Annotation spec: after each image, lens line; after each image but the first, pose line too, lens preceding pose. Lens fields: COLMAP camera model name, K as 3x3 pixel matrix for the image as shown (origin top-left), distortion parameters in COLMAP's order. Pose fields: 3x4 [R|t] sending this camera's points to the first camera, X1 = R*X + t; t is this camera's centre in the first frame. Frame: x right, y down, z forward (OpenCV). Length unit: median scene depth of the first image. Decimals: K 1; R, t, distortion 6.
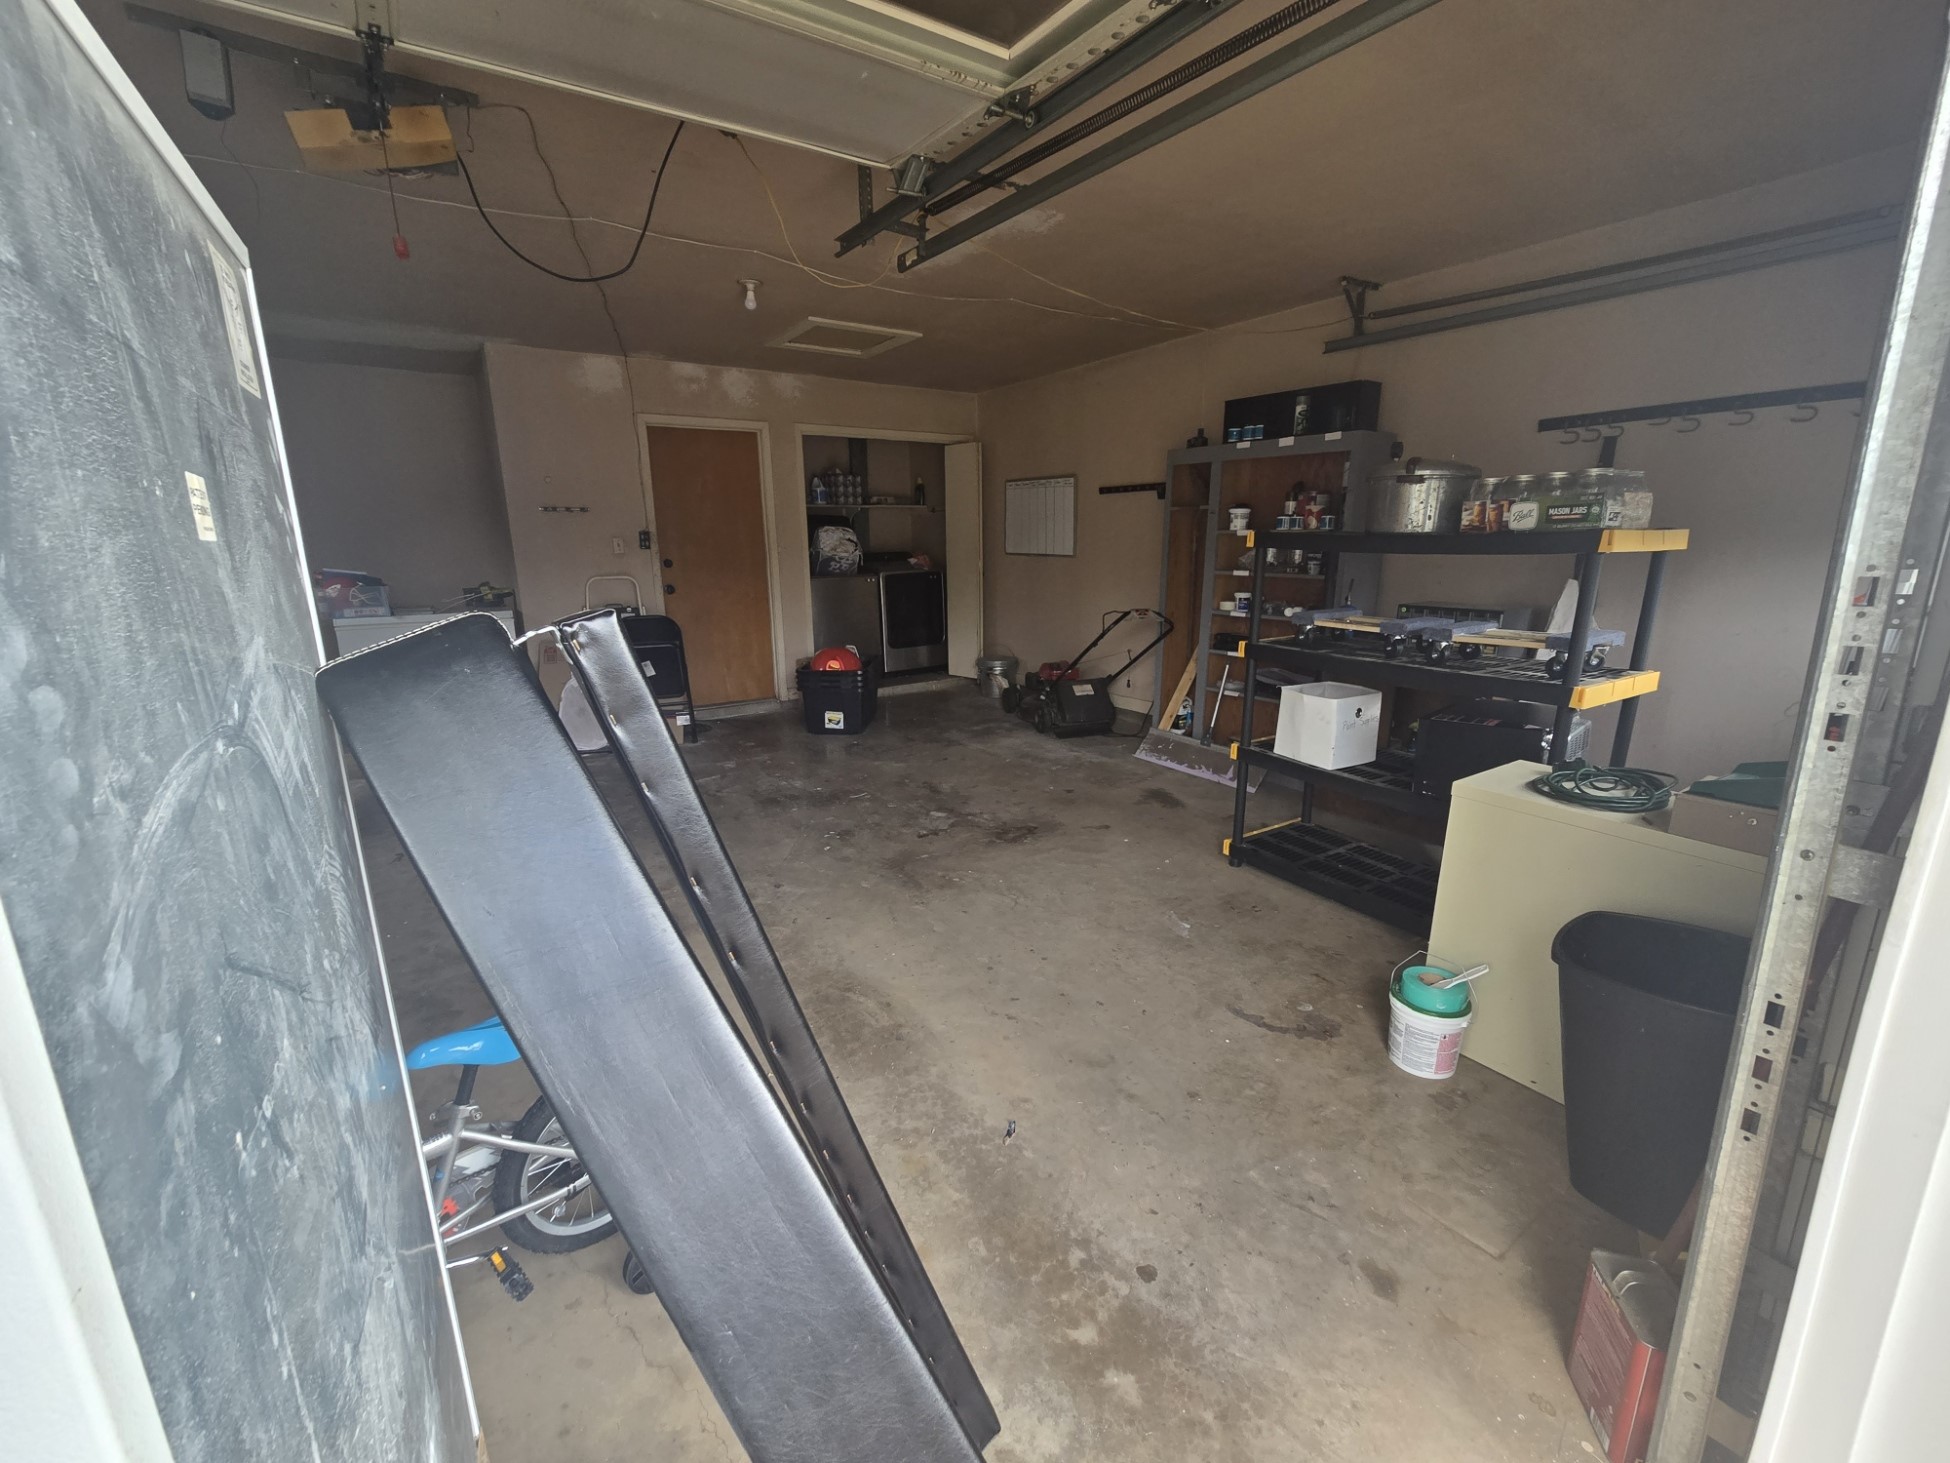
lens RADIAL K [[804.2, 0, 975.8], [0, 804.2, 723.5], [0, 0, 1]] dist [-0.003949, -0.000418]
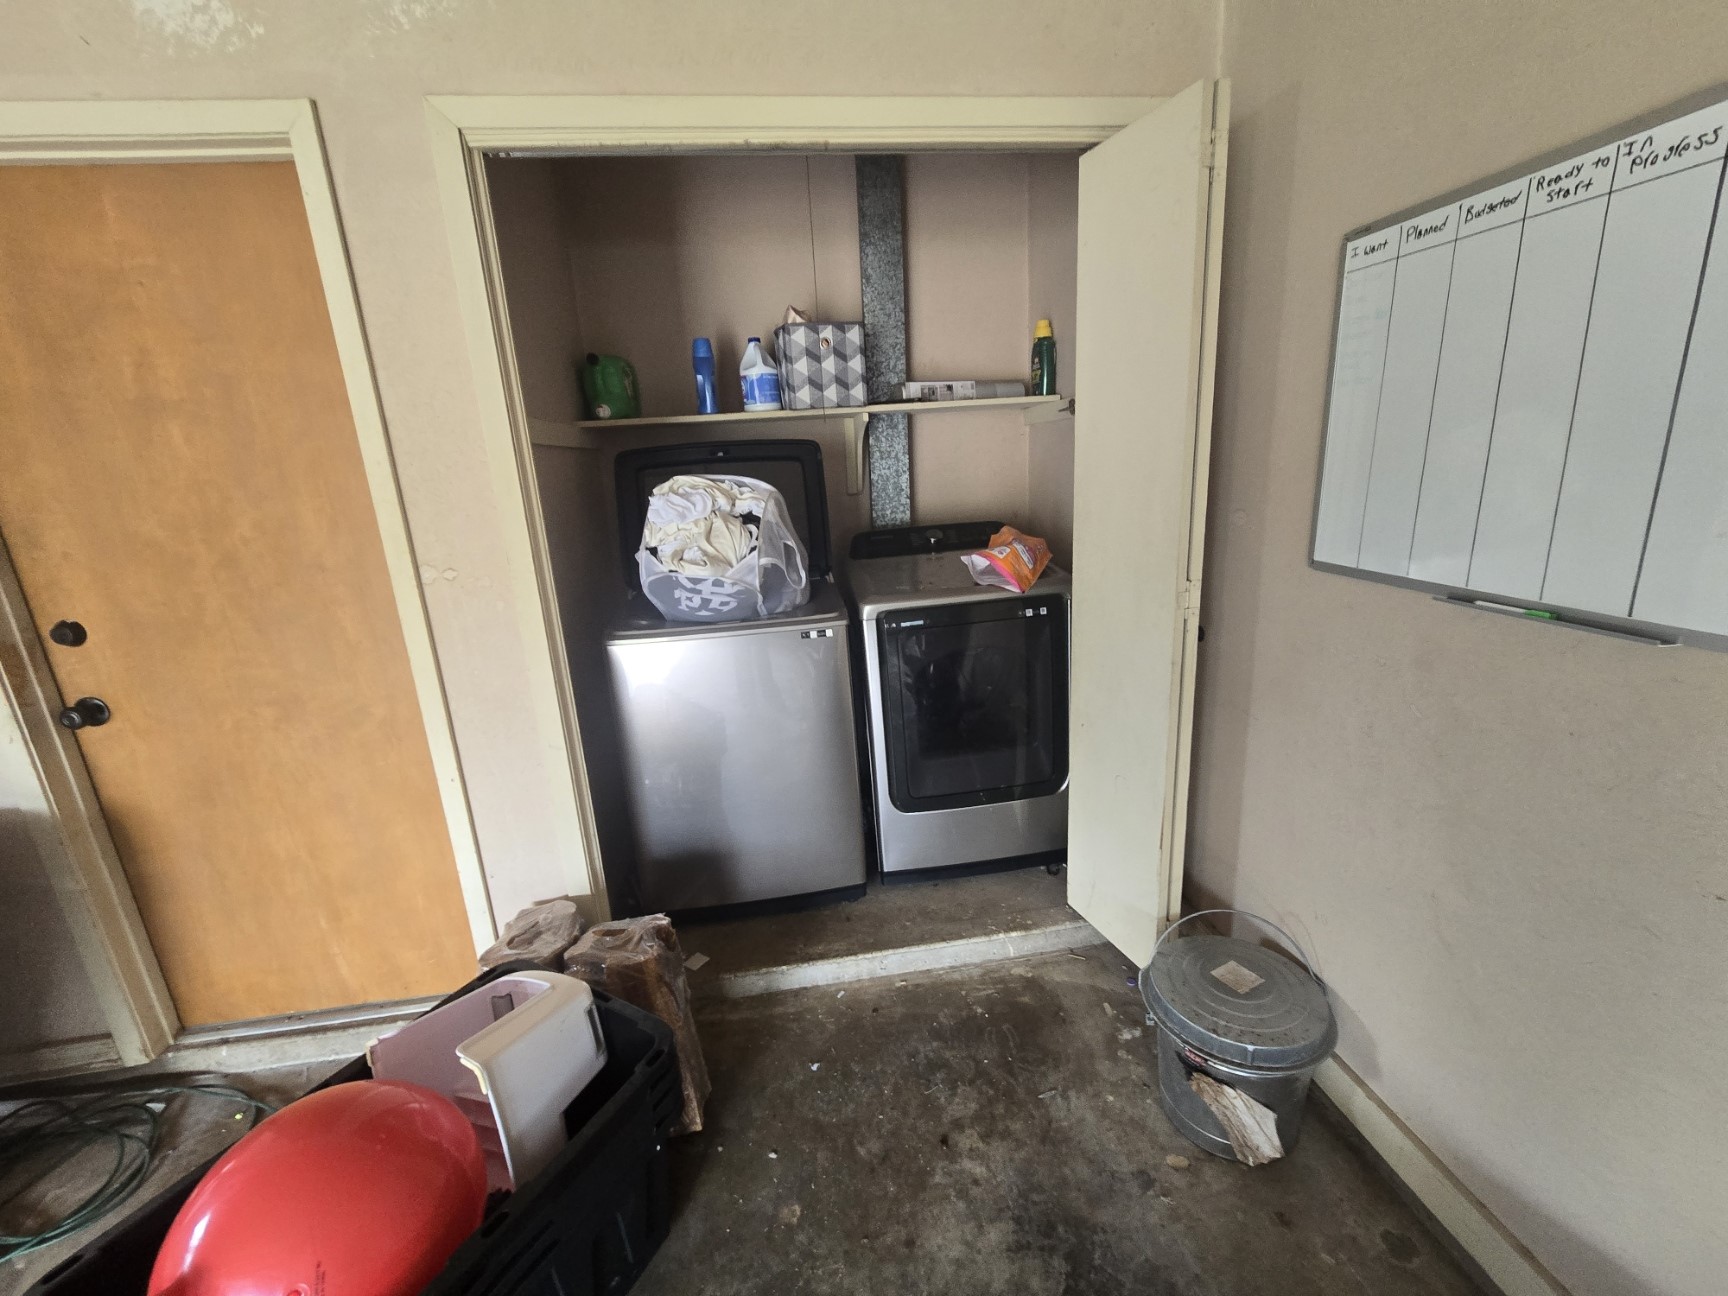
lens RADIAL K [[712.7, 0, 859.2], [0, 712.7, 647.4], [0, 0, 1]] dist [-0.003949, -0.000418]
pose [[0.890989, 0.074026, -0.447949, 0.013647], [-0.057190, 0.997059, 0.051016, -0.178363], [0.450408, -0.019836, 0.892603, 0.708497]]
